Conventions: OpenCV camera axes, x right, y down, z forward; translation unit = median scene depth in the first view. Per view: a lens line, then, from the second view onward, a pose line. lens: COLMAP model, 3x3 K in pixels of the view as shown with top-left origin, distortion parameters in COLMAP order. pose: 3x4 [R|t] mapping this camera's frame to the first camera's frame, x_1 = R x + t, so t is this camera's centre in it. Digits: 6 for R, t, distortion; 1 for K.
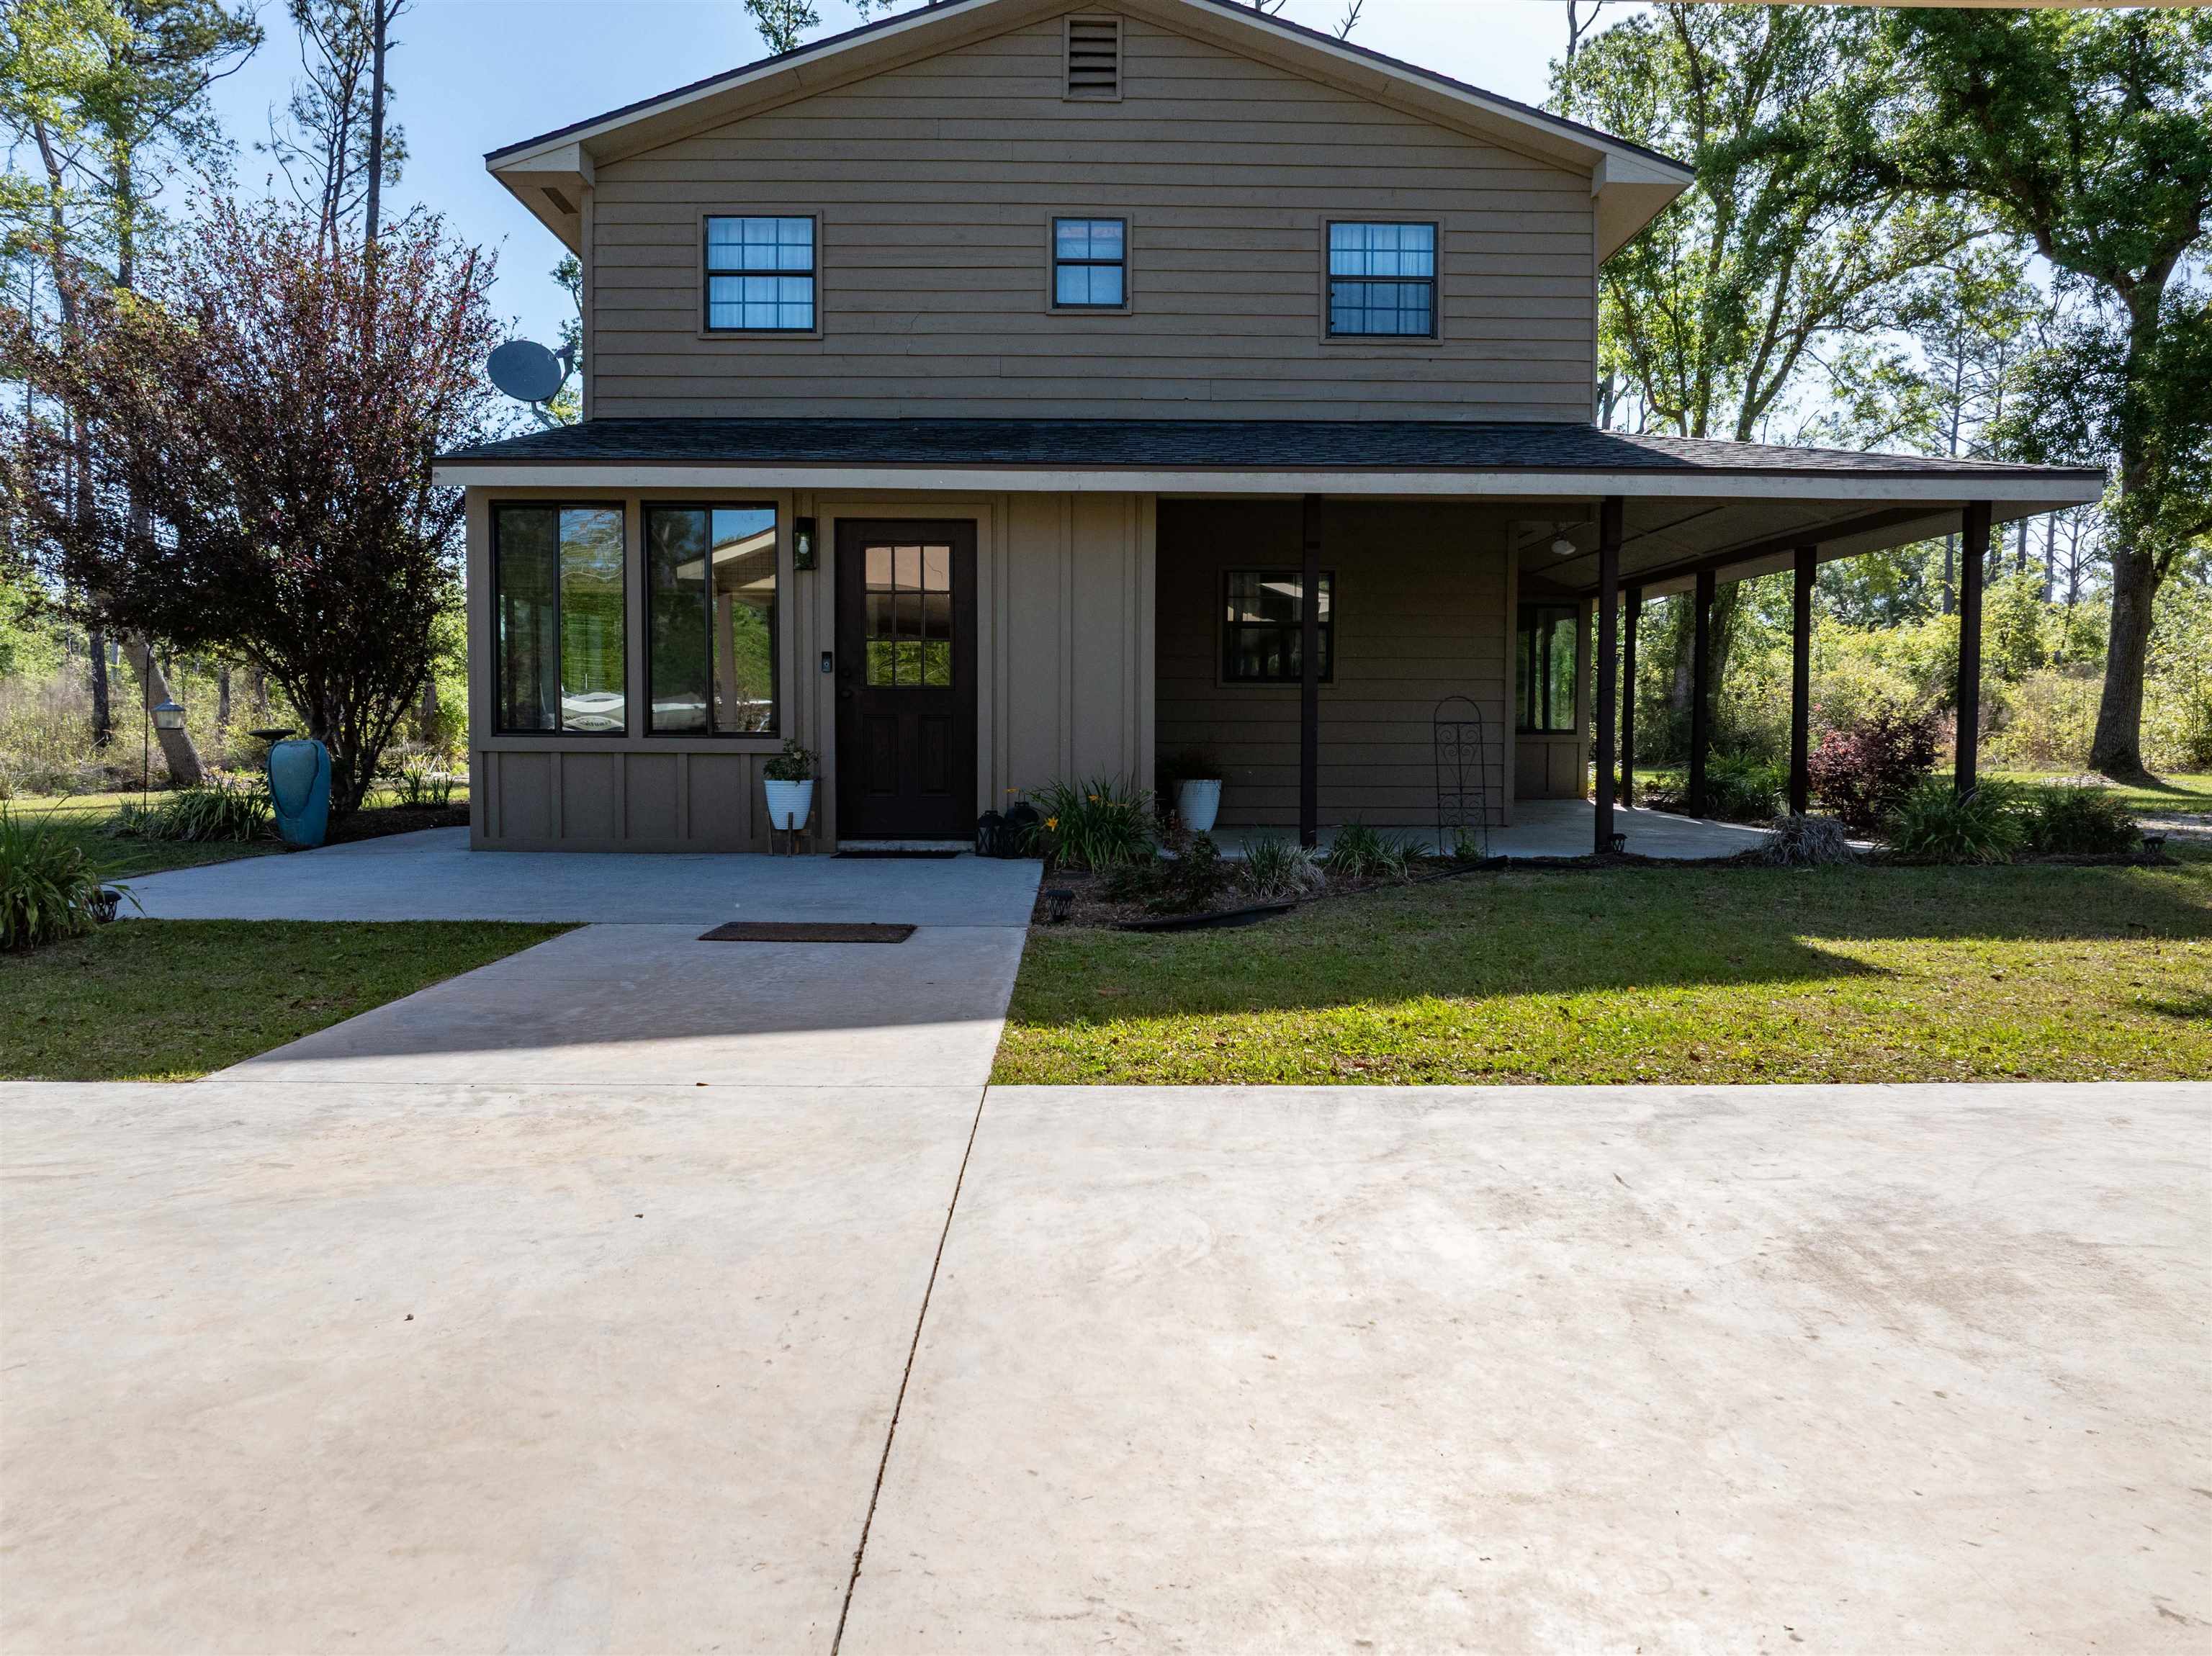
lens RADIAL K [[1552.0, 0, 1098.1], [0, 1552.0, 830.9], [0, 0, 1]] dist [-0.039415, 0.001180]
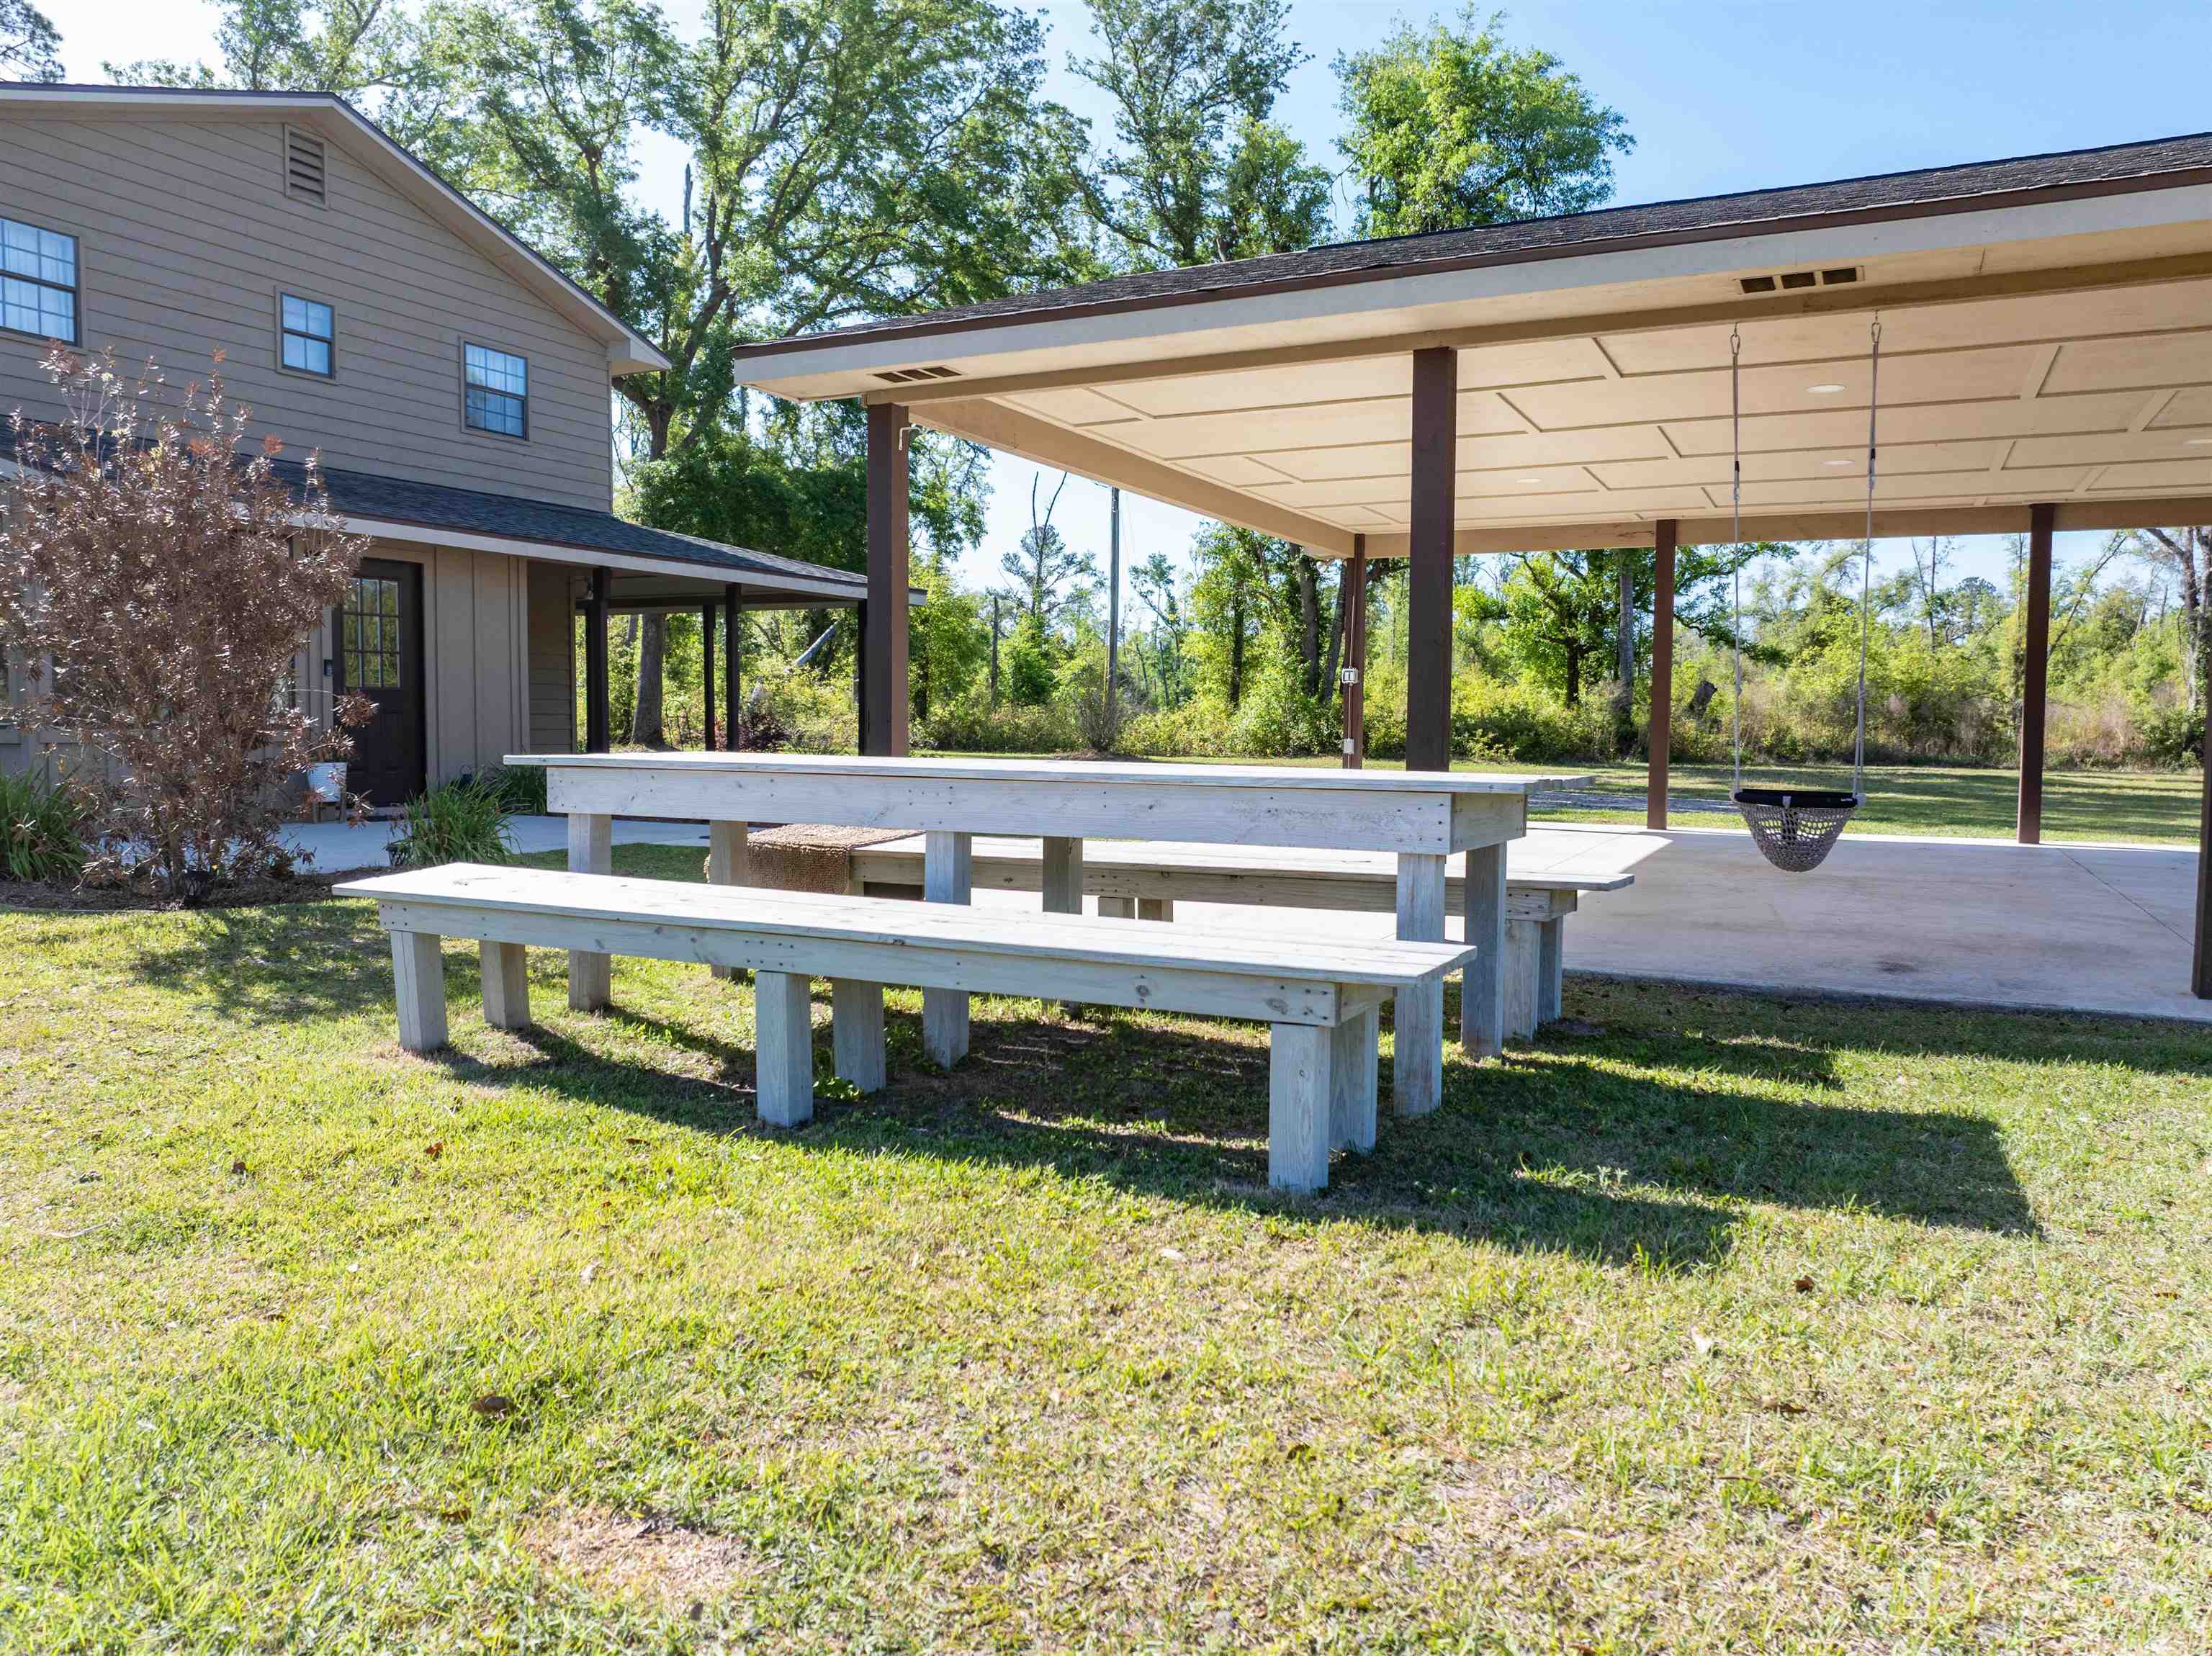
lens RADIAL K [[1532.2, 0, 1106.0], [0, 1532.2, 828.0], [0, 0, 1]] dist [-0.085298, 0.047434]
pose [[0.466393, -0.059071, 0.882603, -0.771309], [0.047958, 0.997989, 0.041451, -0.000260], [-0.883276, 0.022995, 0.468288, -0.095871]]
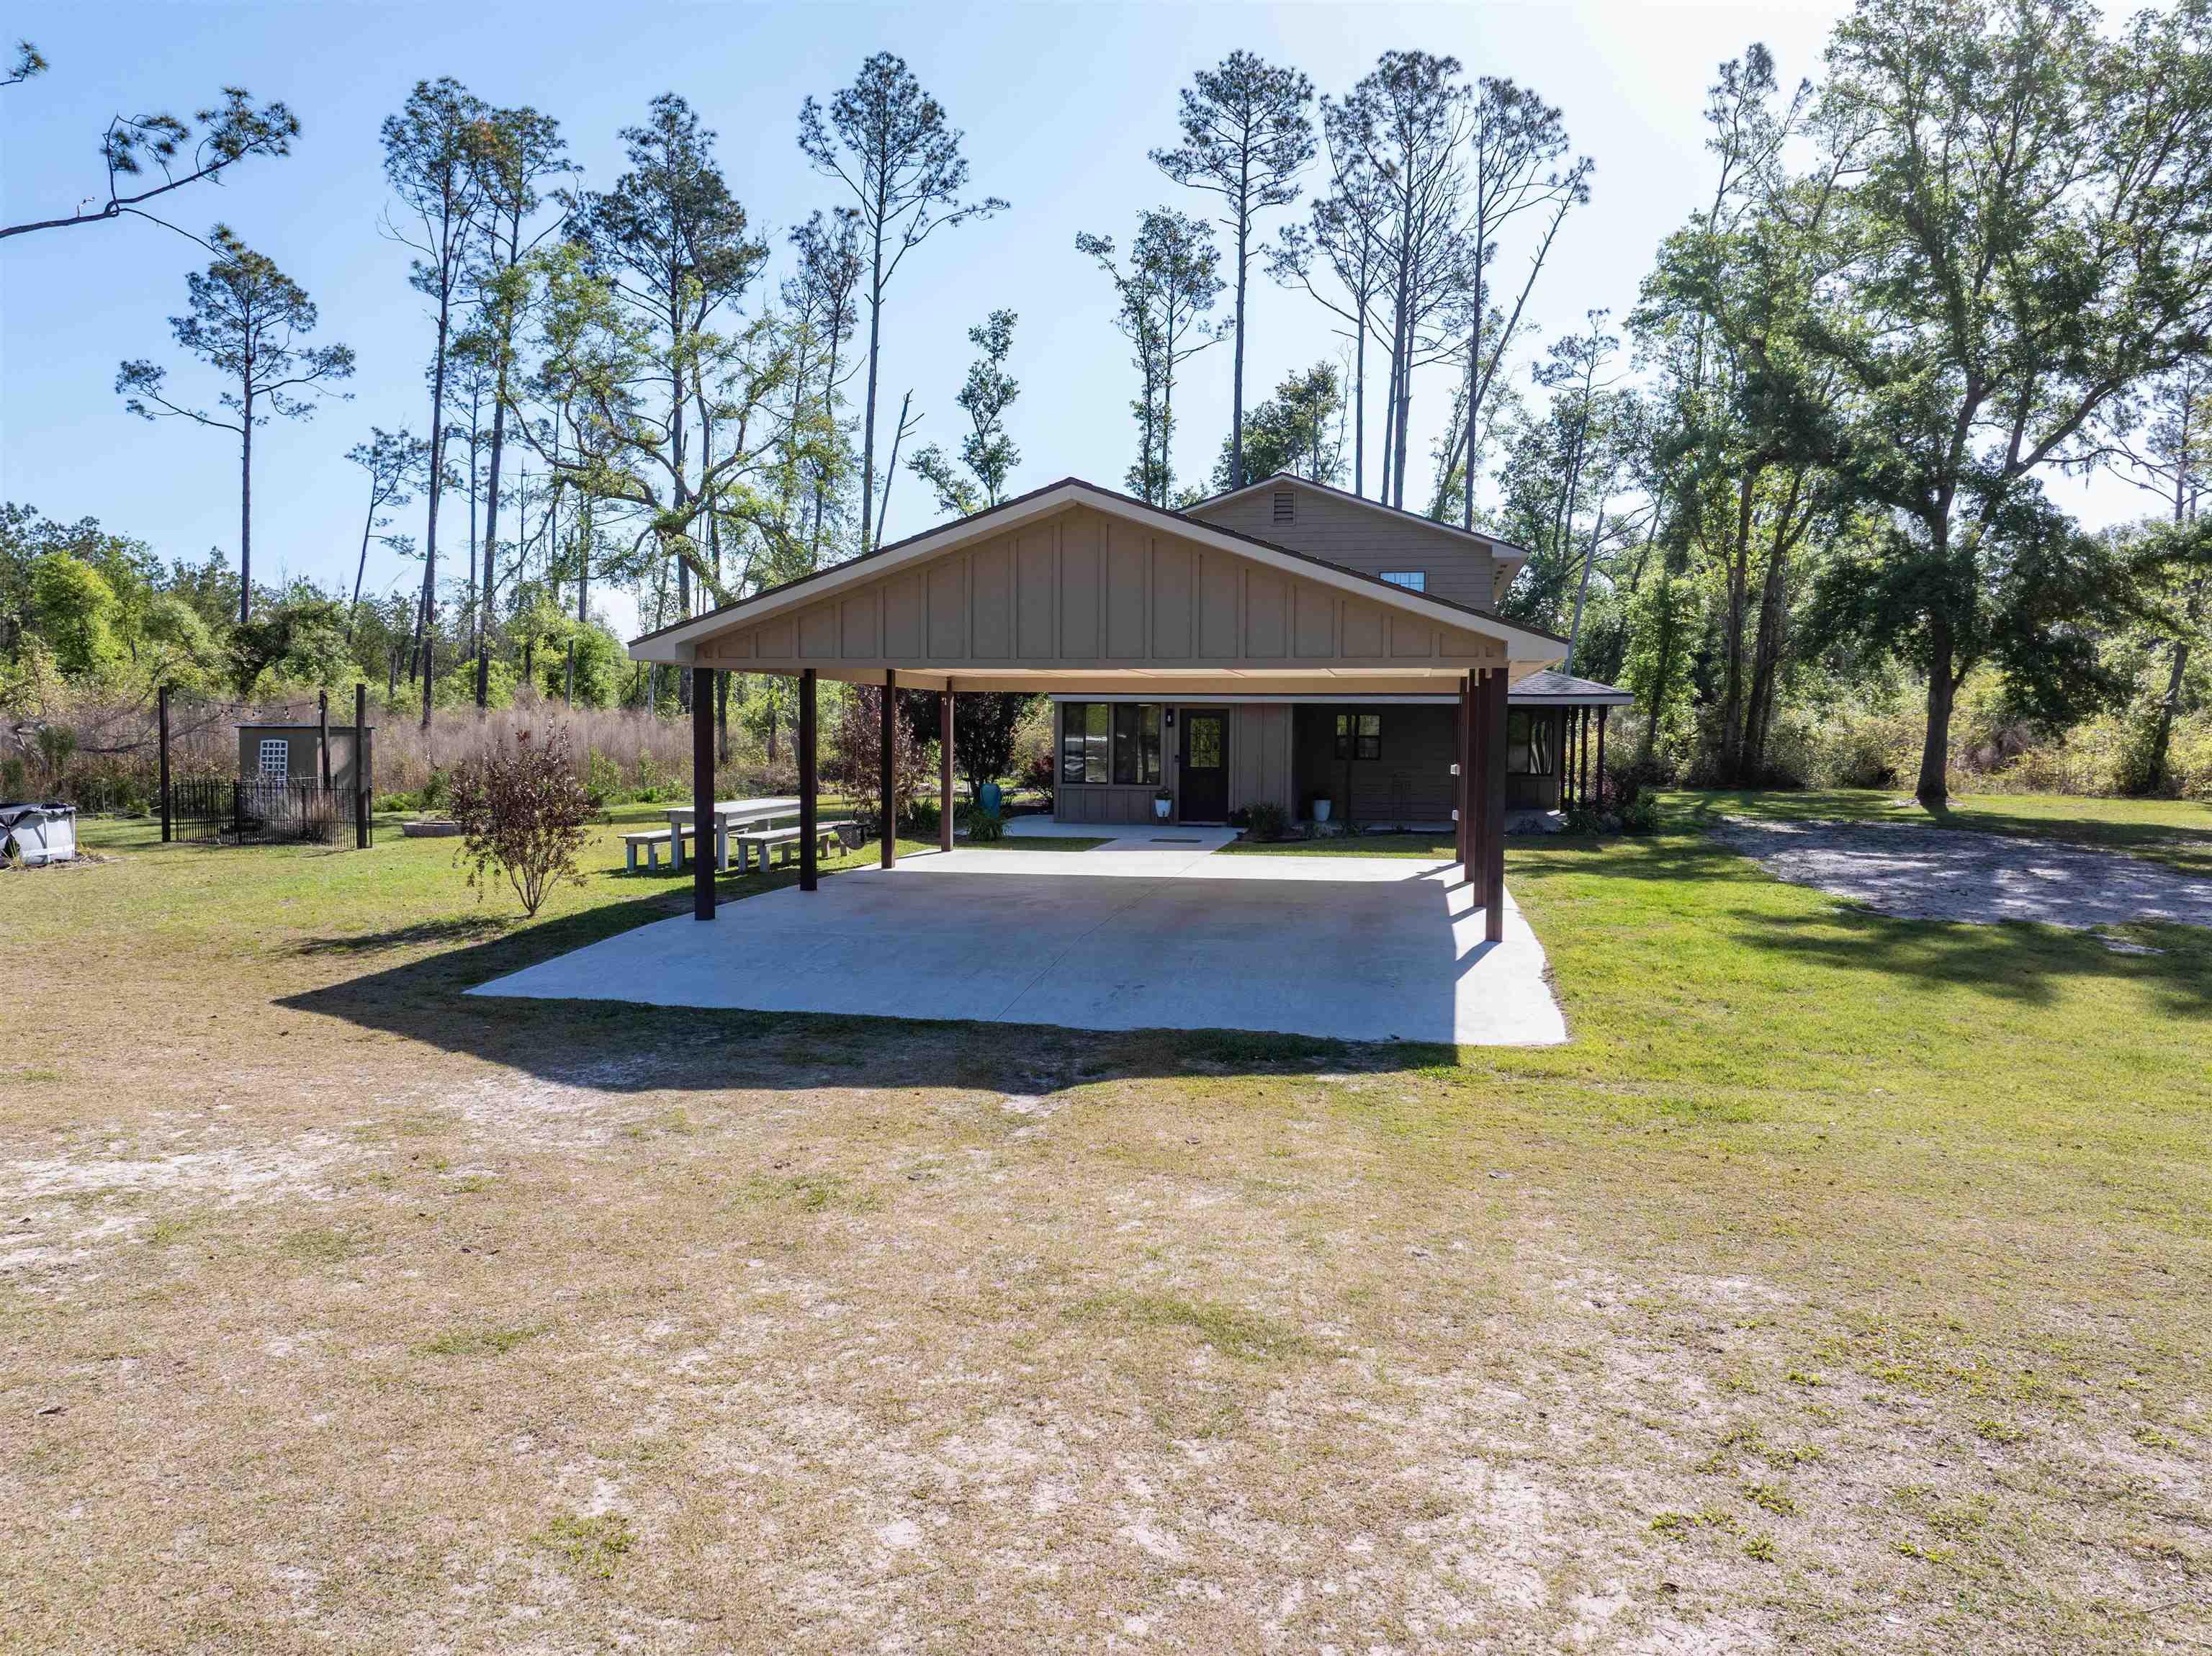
lens RADIAL K [[1532.2, 0, 1106.0], [0, 1532.2, 828.0], [0, 0, 1]] dist [-0.085298, 0.047434]
pose [[0.979632, 0.017528, -0.200036, 0.211728], [-0.017656, 0.999843, 0.001145, 0.014187], [0.200025, 0.002410, 0.979788, -1.432689]]
